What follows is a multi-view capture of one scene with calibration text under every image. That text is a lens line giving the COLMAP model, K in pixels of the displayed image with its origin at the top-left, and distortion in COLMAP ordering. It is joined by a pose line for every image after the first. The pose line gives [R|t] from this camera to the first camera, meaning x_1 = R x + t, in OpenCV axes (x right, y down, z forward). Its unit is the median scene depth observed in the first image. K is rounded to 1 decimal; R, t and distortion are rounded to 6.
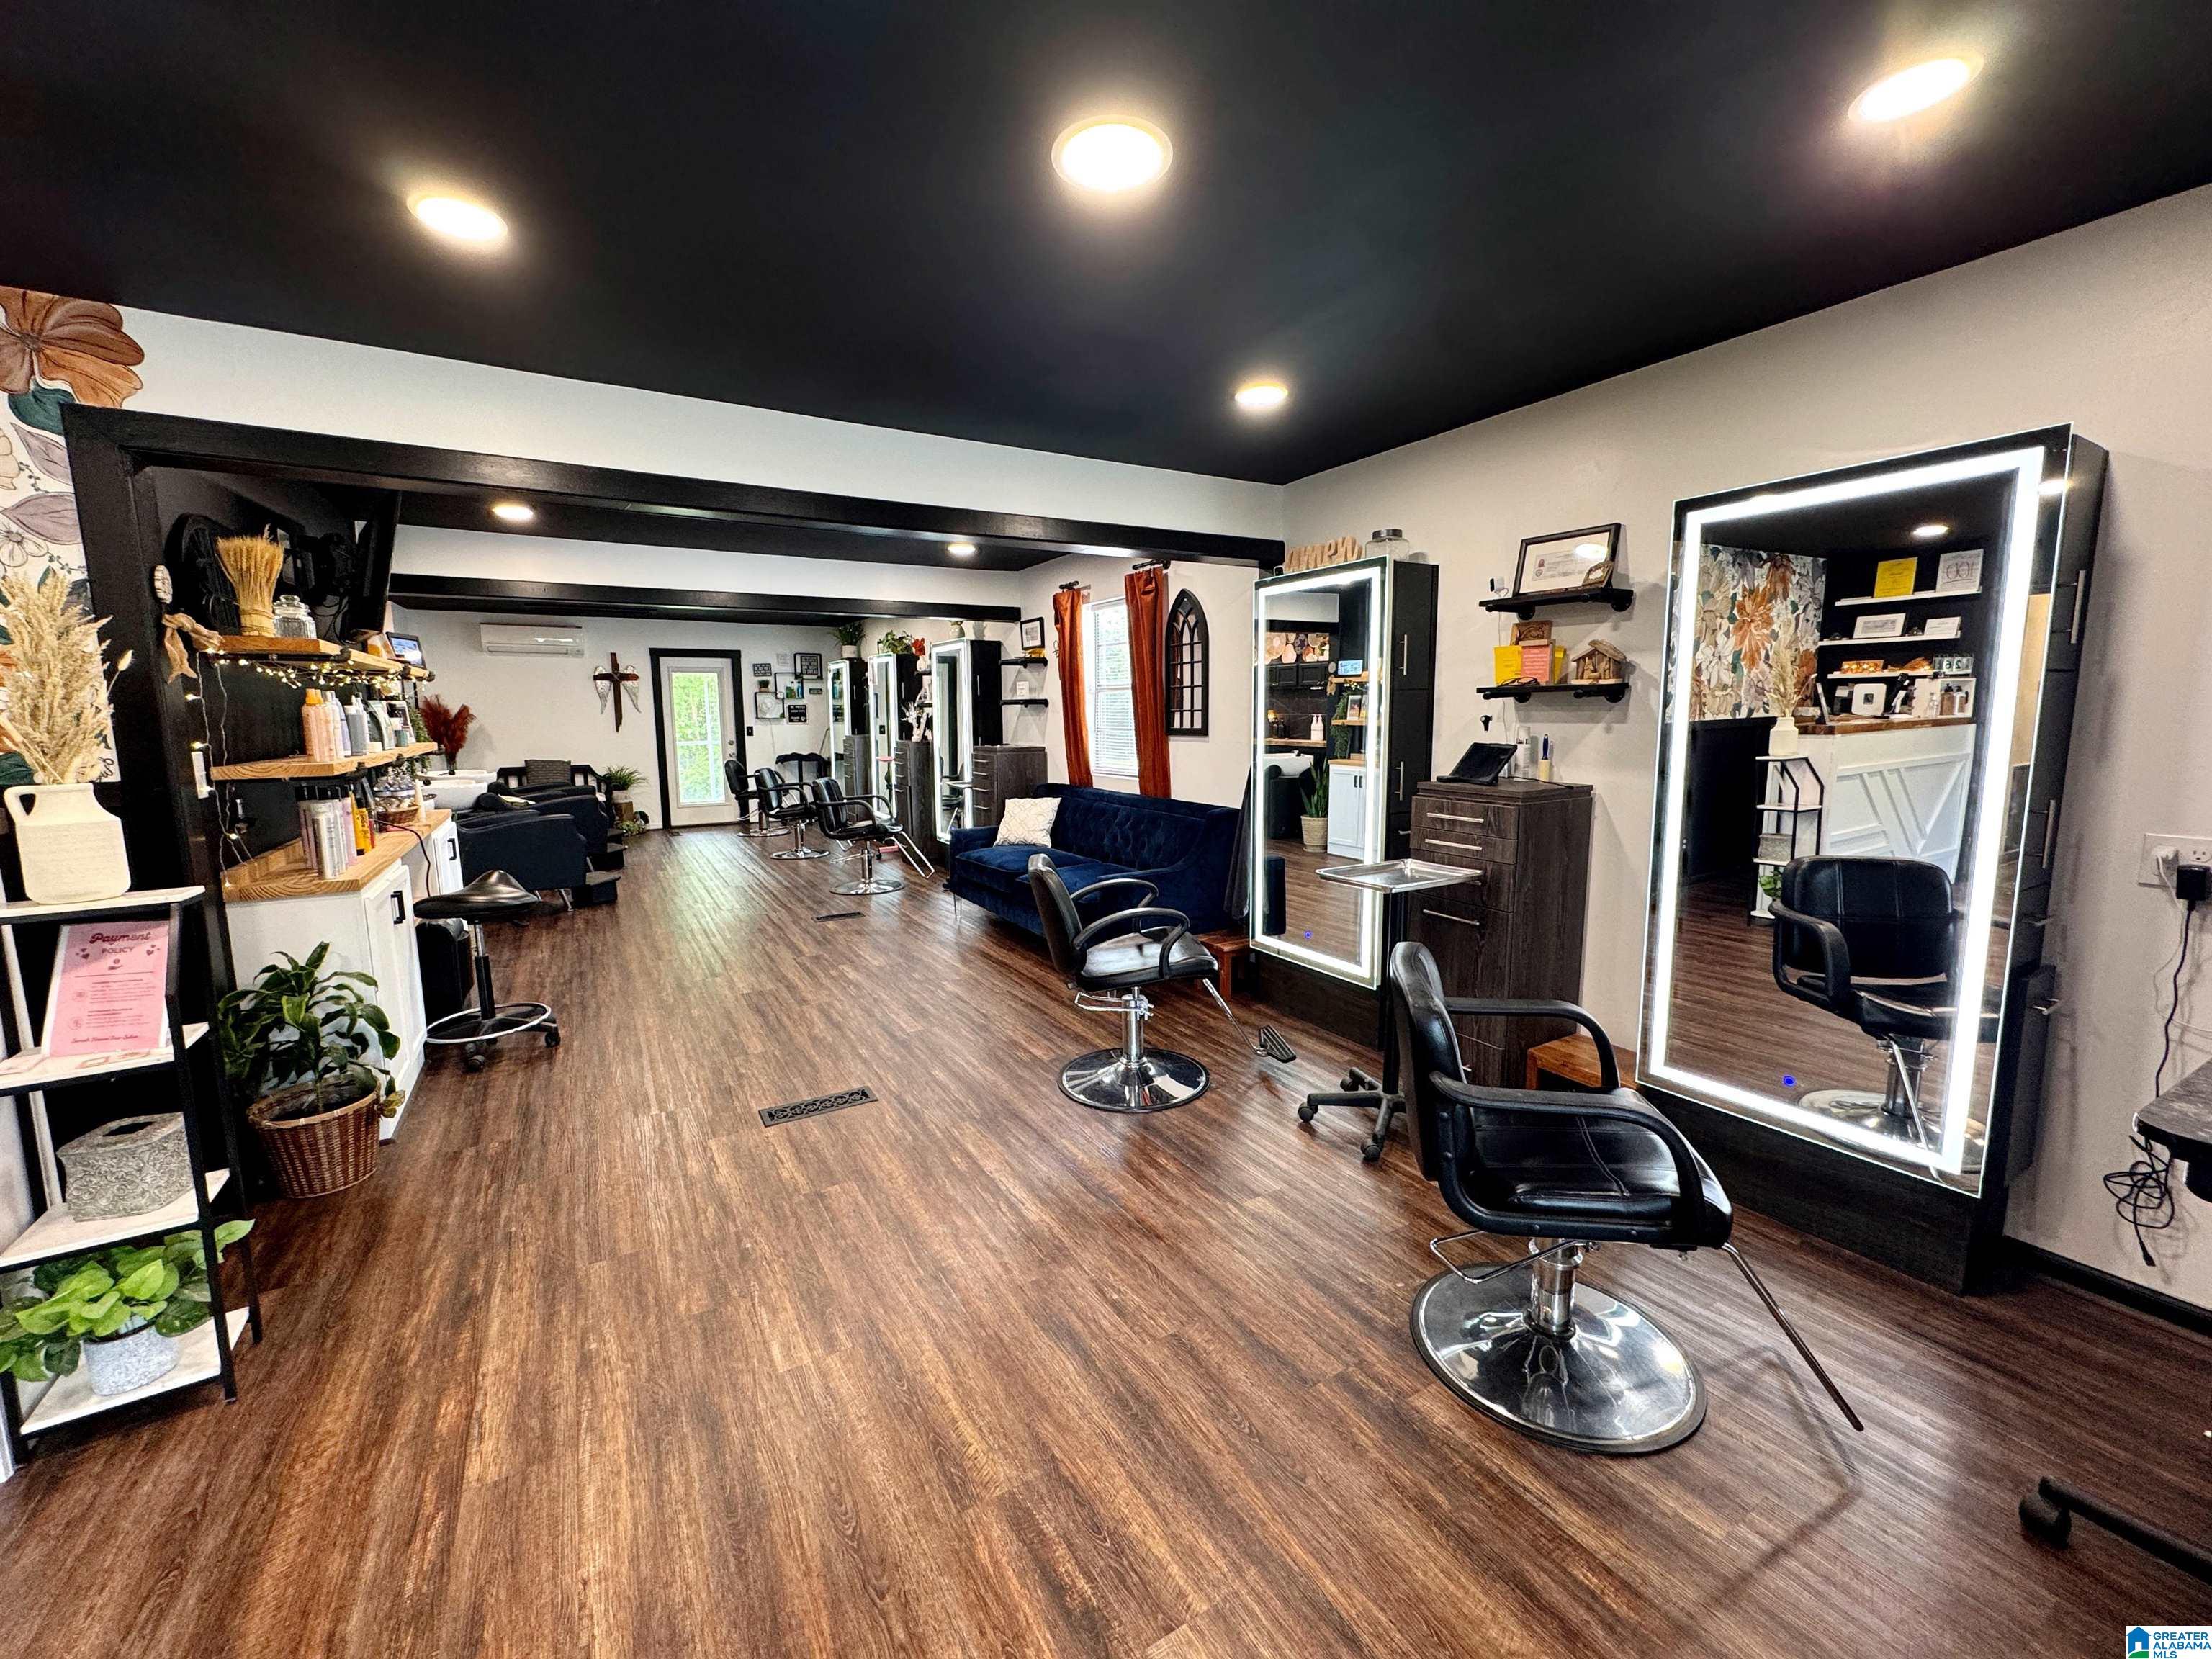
lens RADIAL K [[885.0, 0, 1101.3], [0, 885.0, 828.3], [0, 0, 1]] dist [-0.003666, 0.000585]
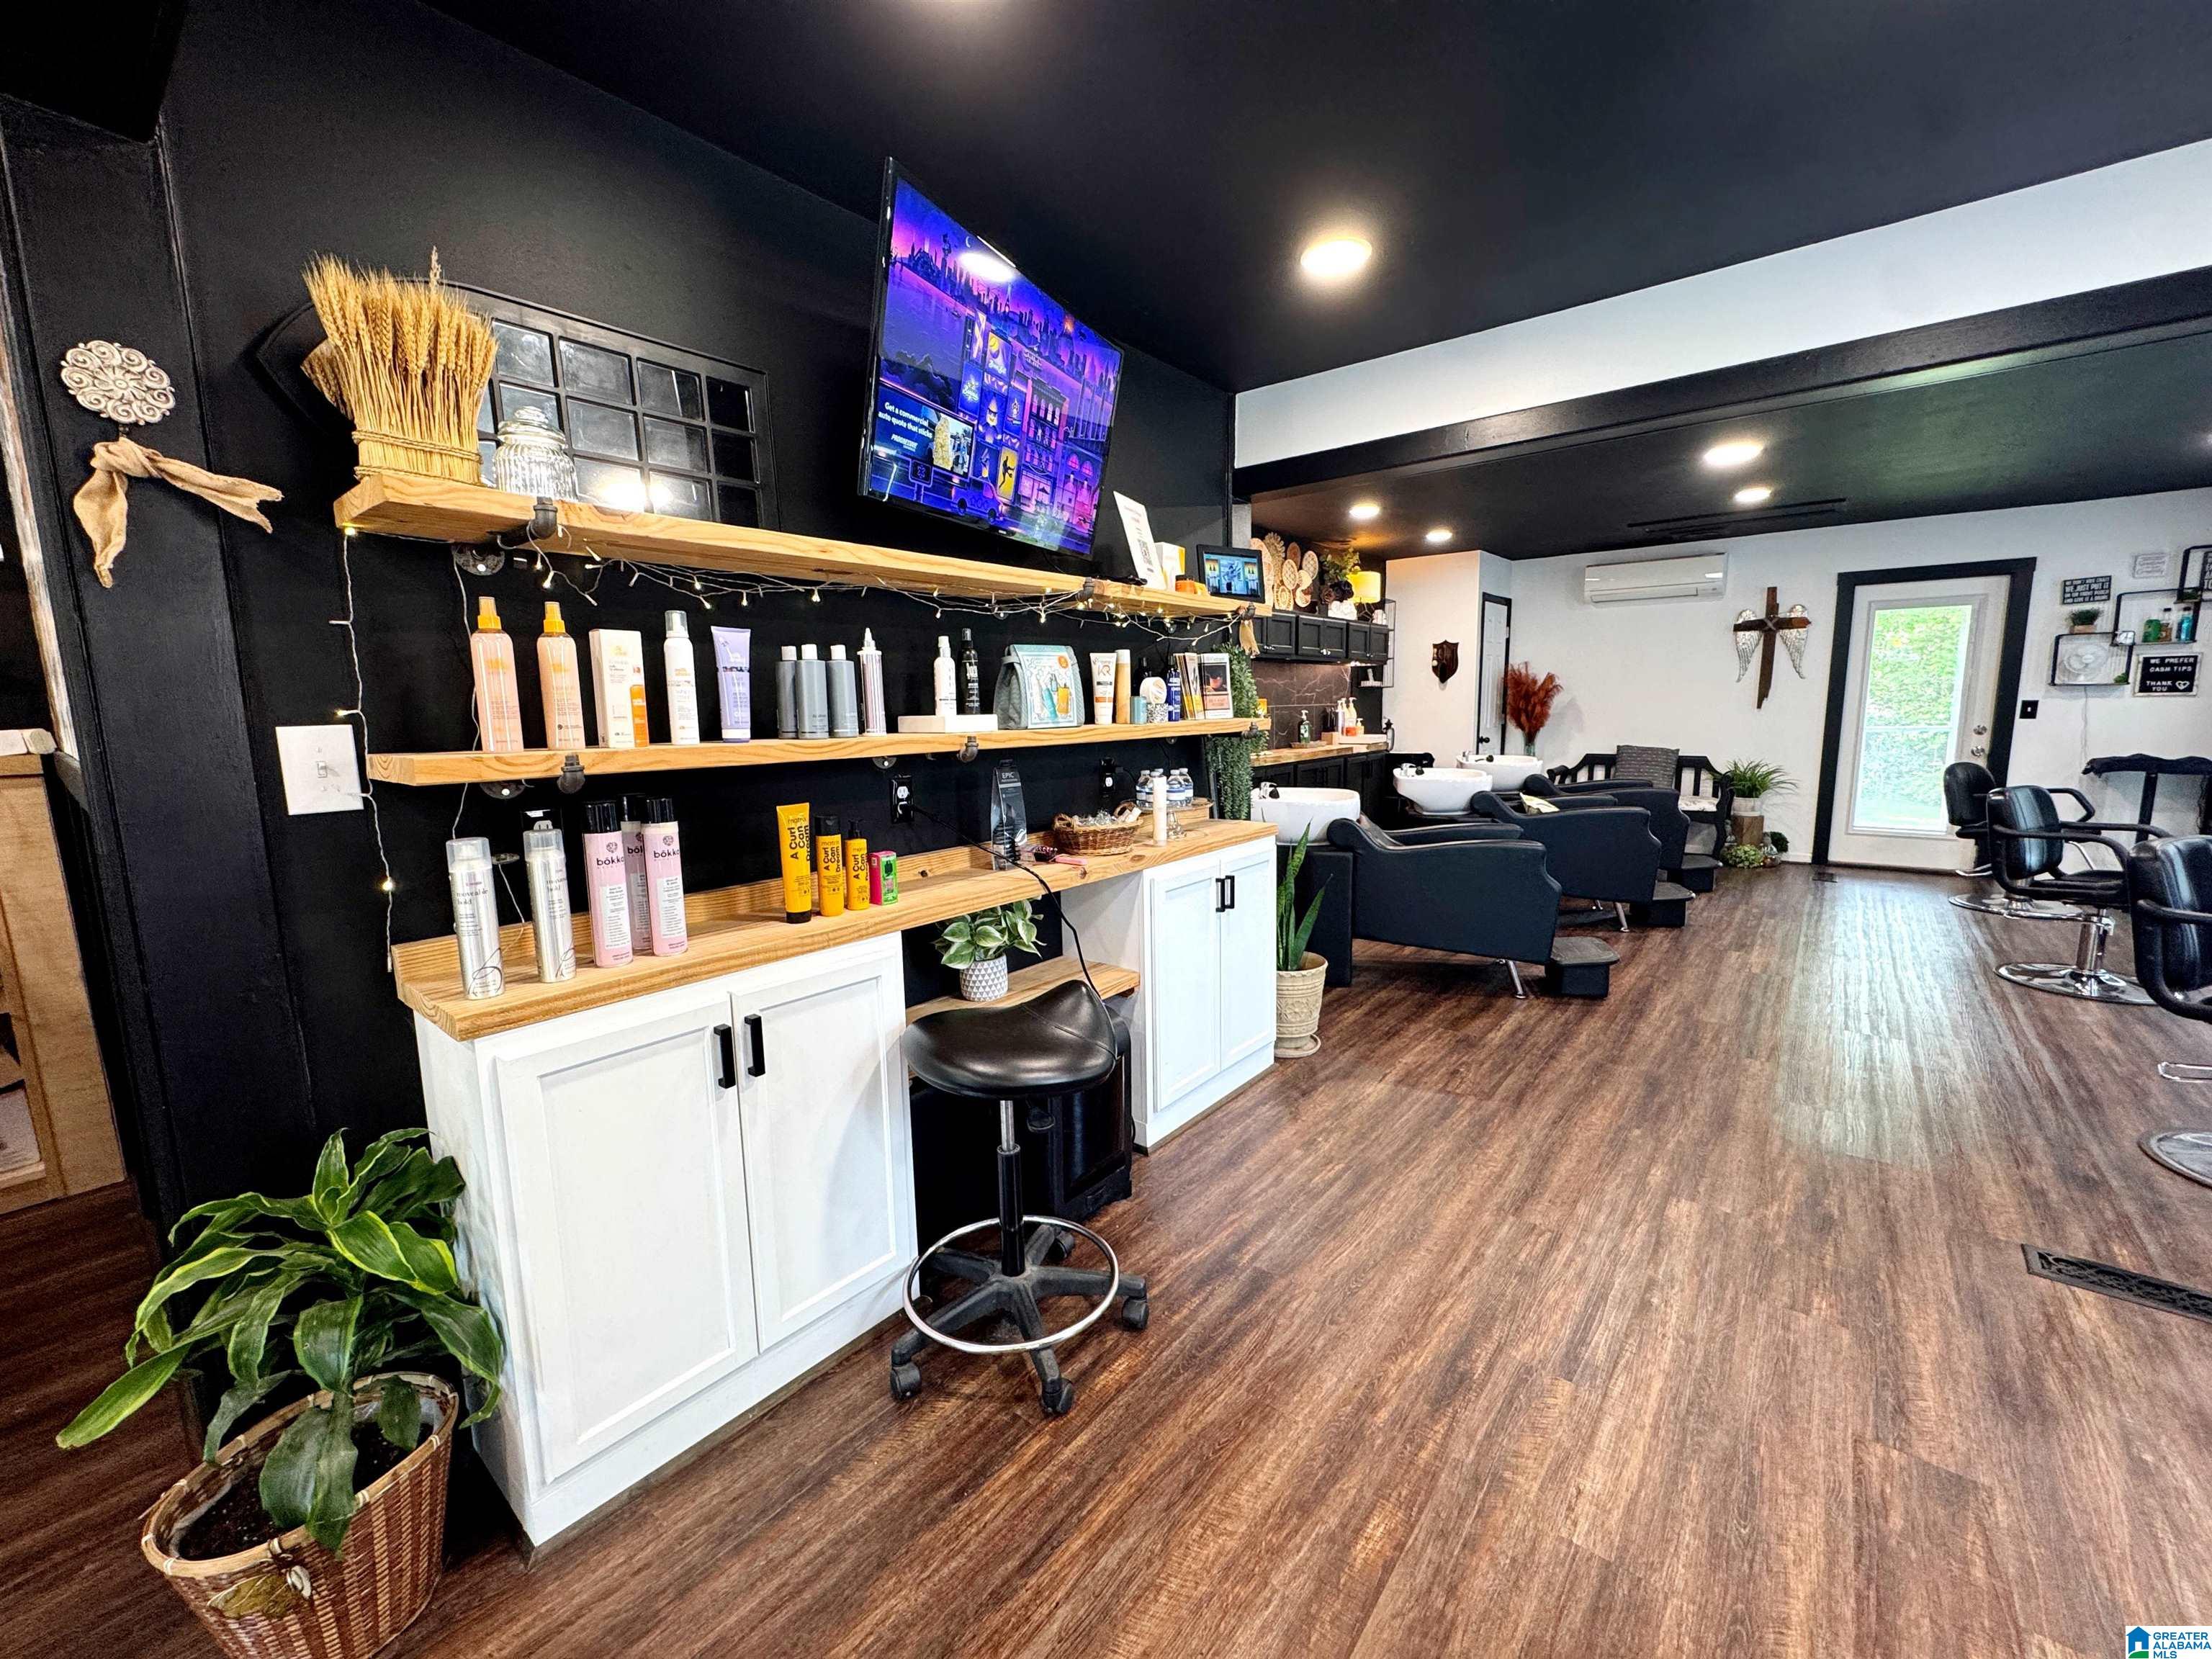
lens RADIAL K [[885.0, 0, 1102.0], [0, 885.0, 827.7], [0, 0, 1]] dist [-0.003666, 0.000585]
pose [[0.341899, 0.131876, -0.930437, -0.195530], [-0.110501, 0.988877, 0.099554, -0.071374], [0.933217, 0.068777, 0.352669, 0.686226]]
